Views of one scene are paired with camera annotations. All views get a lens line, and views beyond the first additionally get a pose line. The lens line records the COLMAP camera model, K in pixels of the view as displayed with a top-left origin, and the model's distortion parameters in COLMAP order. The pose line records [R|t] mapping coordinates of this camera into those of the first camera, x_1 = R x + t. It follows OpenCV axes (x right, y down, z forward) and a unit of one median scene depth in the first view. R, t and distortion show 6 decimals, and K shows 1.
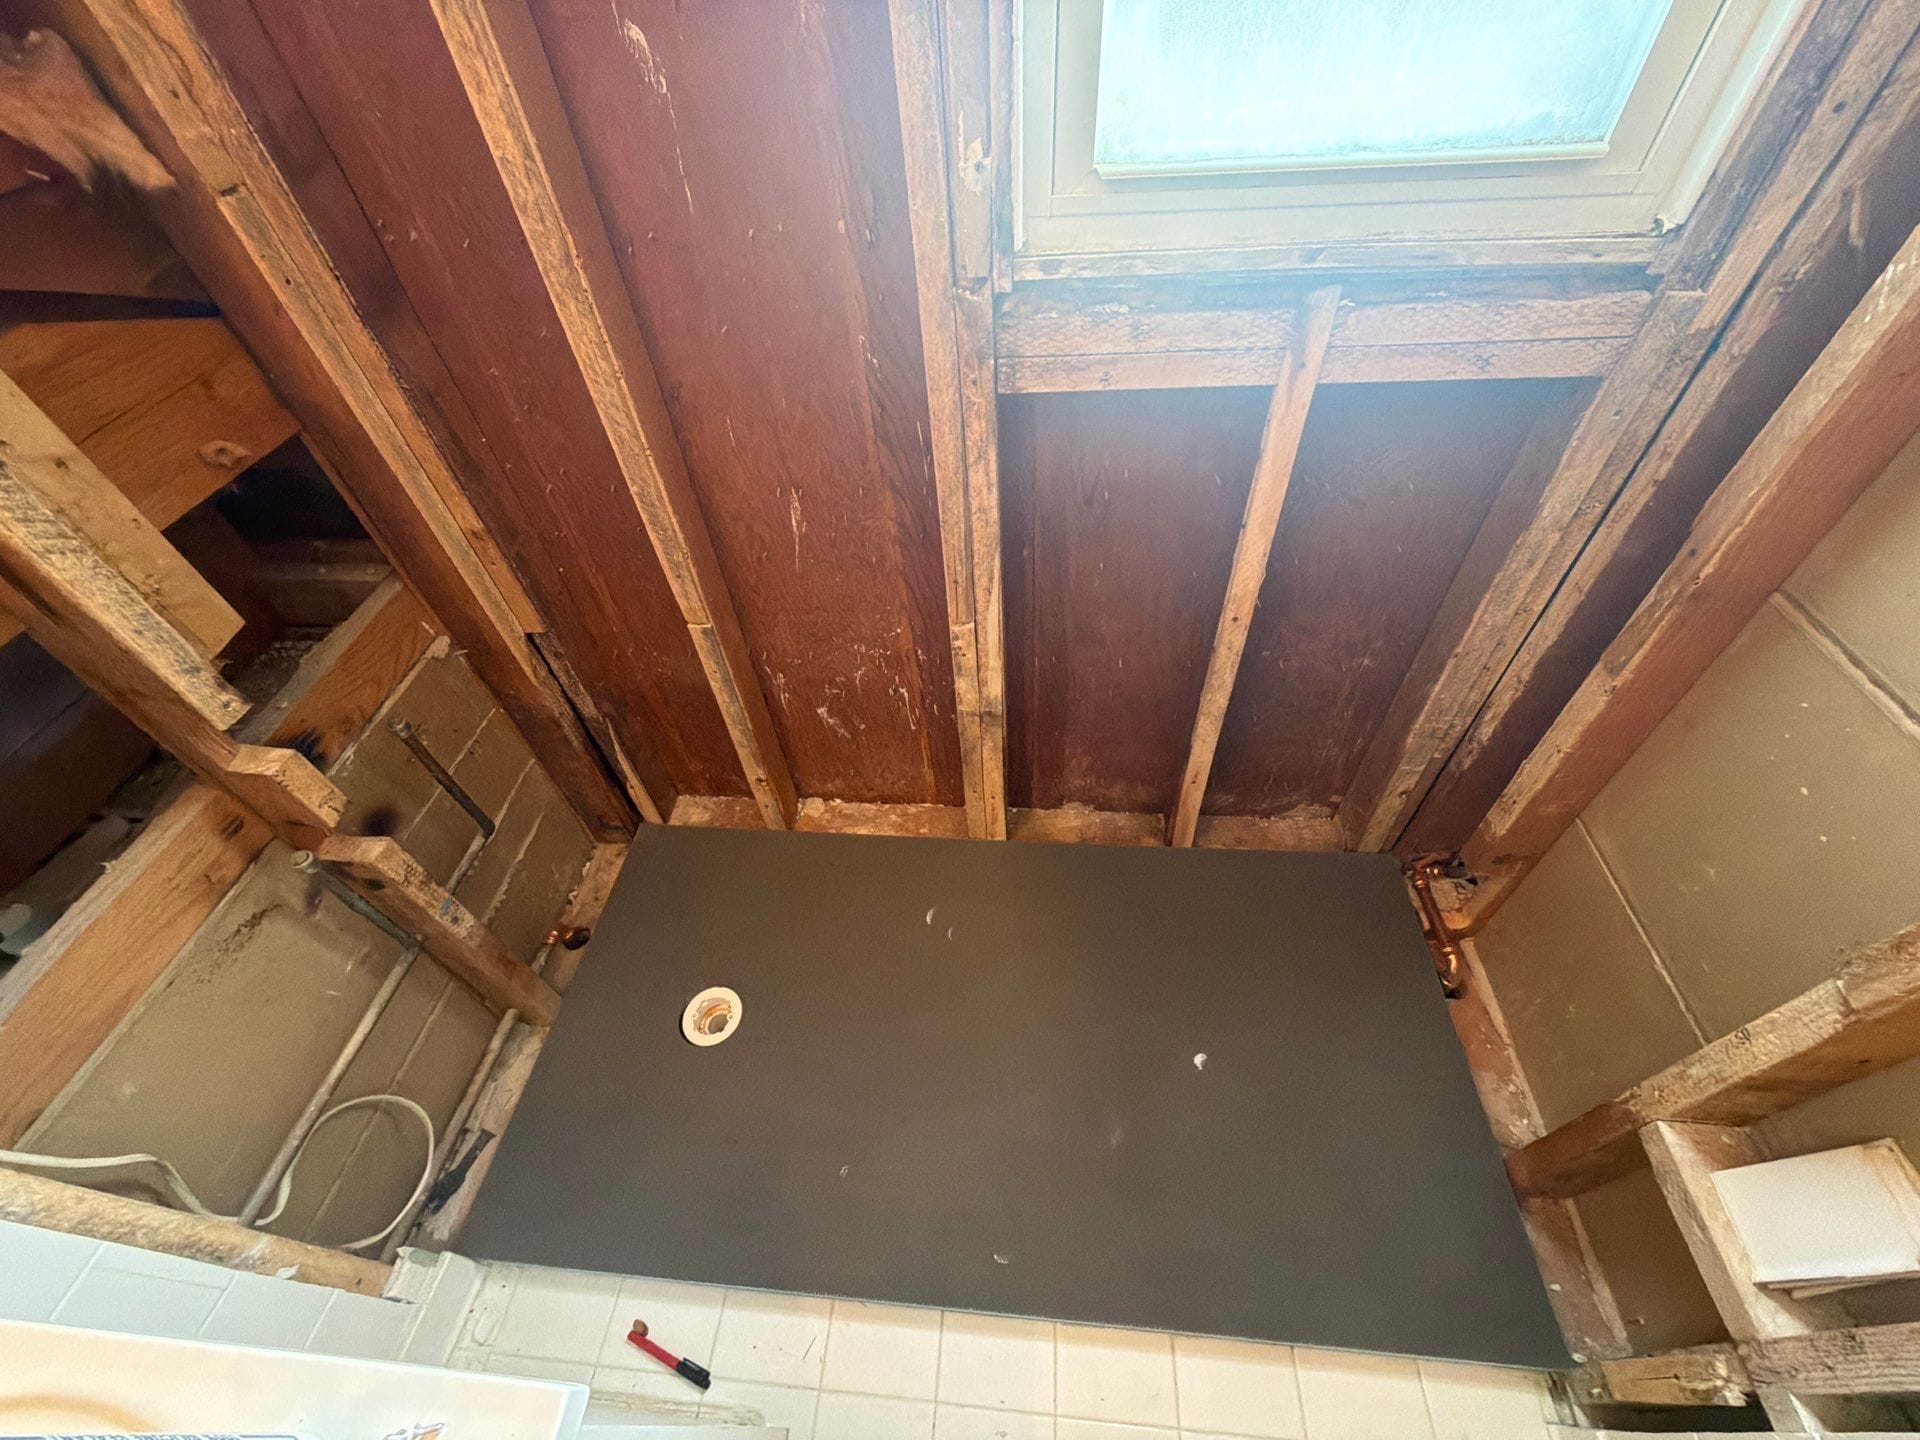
lens RADIAL K [[759.1, 0, 962.8], [0, 759.1, 722.8], [0, 0, 1]] dist [-0.007359, 0.000863]
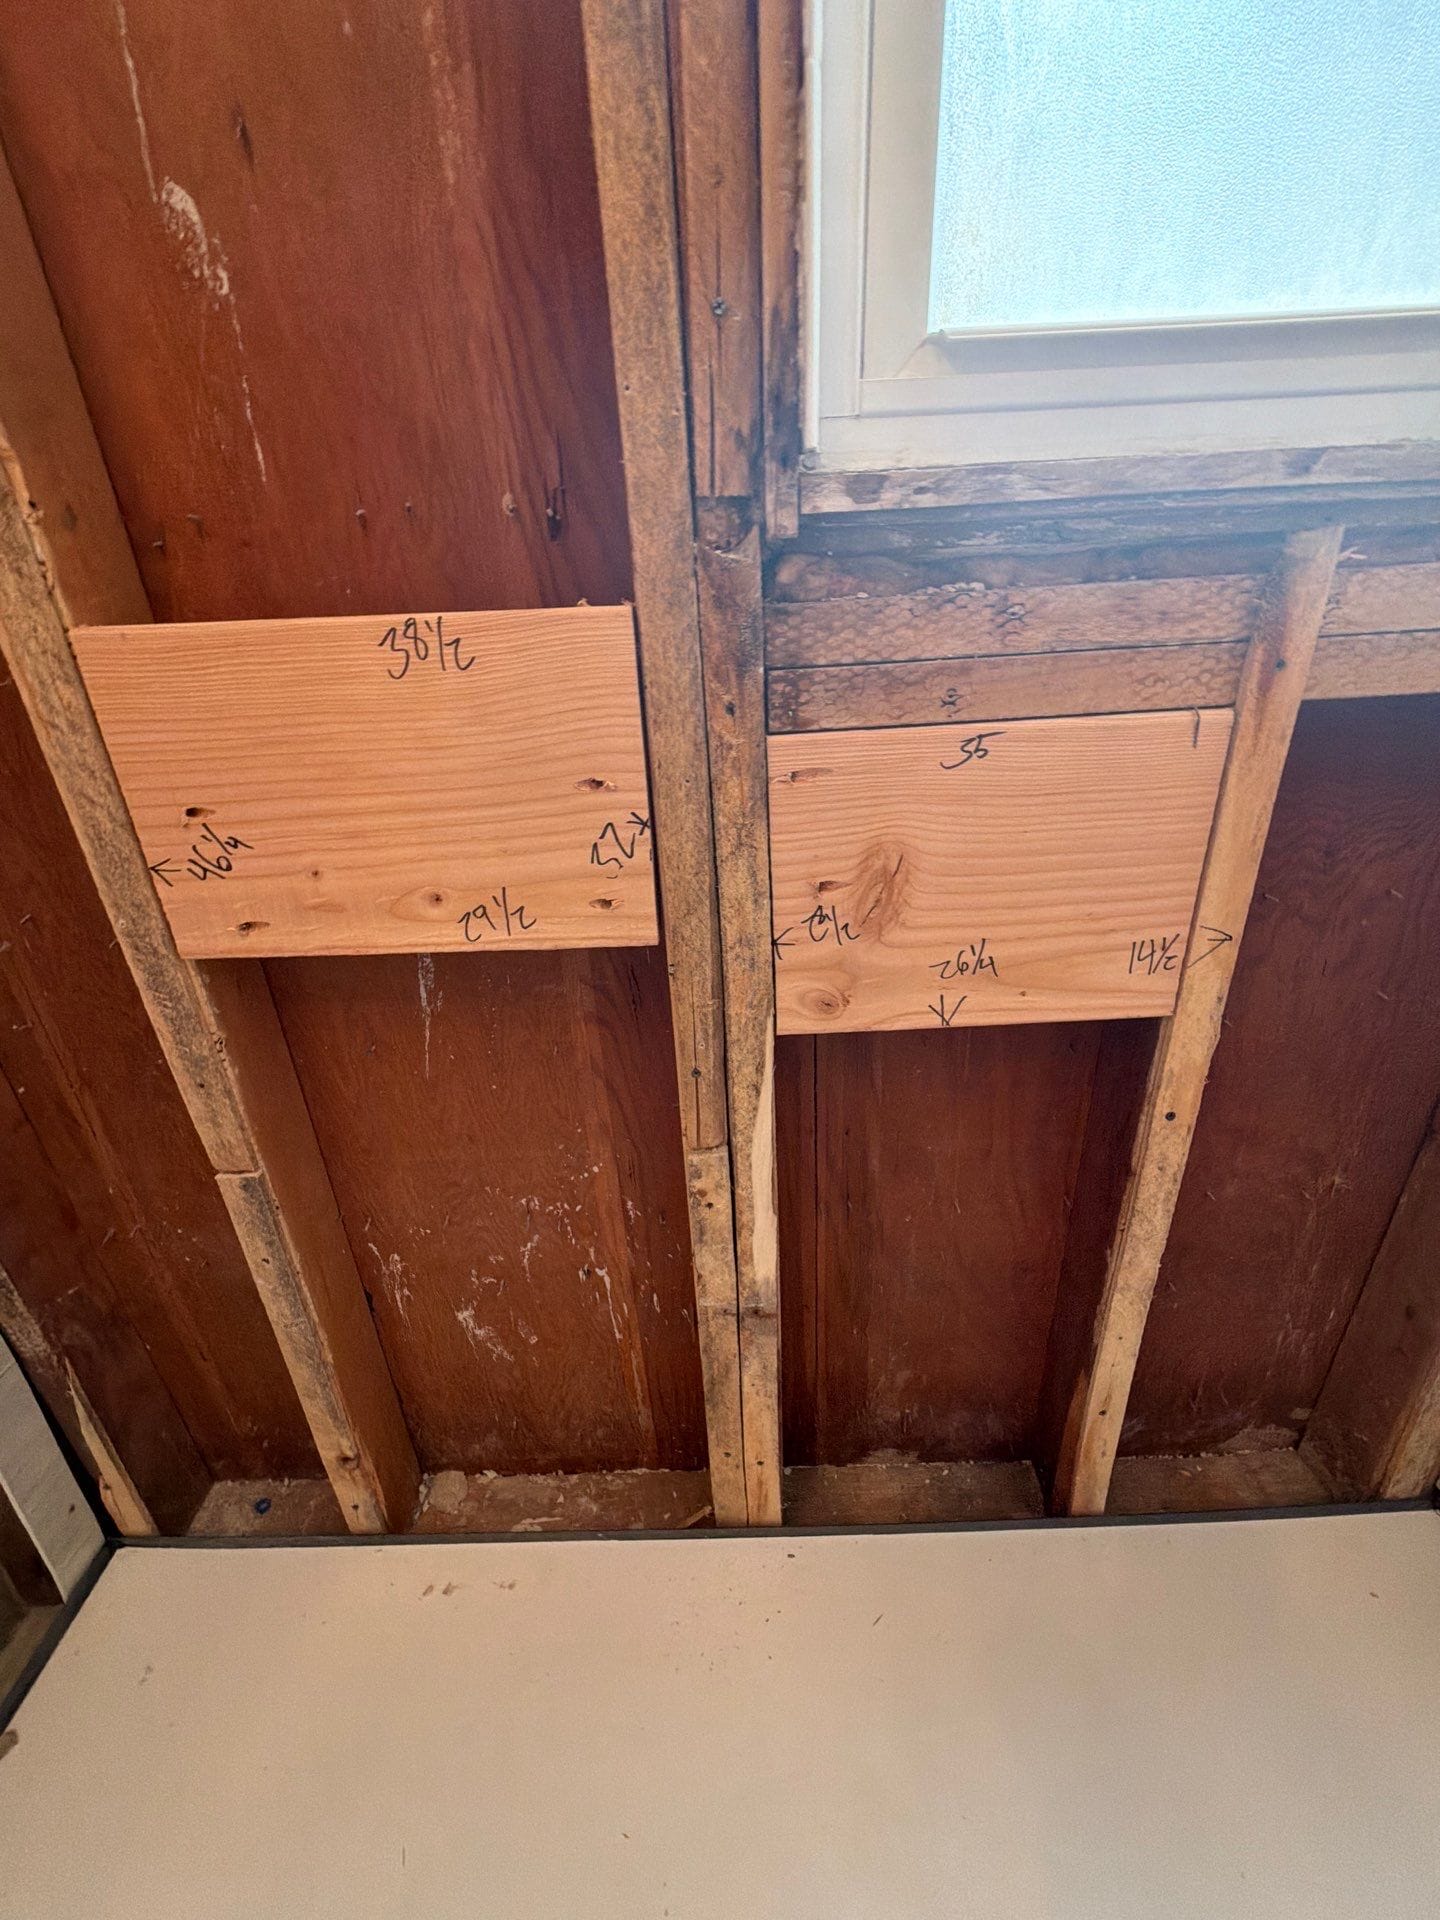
lens RADIAL K [[759.1, 0, 701.7], [0, 759.1, 951.1], [0, 0, 1]] dist [-0.007359, 0.000863]
pose [[0.997328, -0.031136, 0.066090, -0.042150], [0.054907, 0.916202, -0.396937, -0.044444], [-0.048193, 0.399505, 0.915463, 0.461068]]
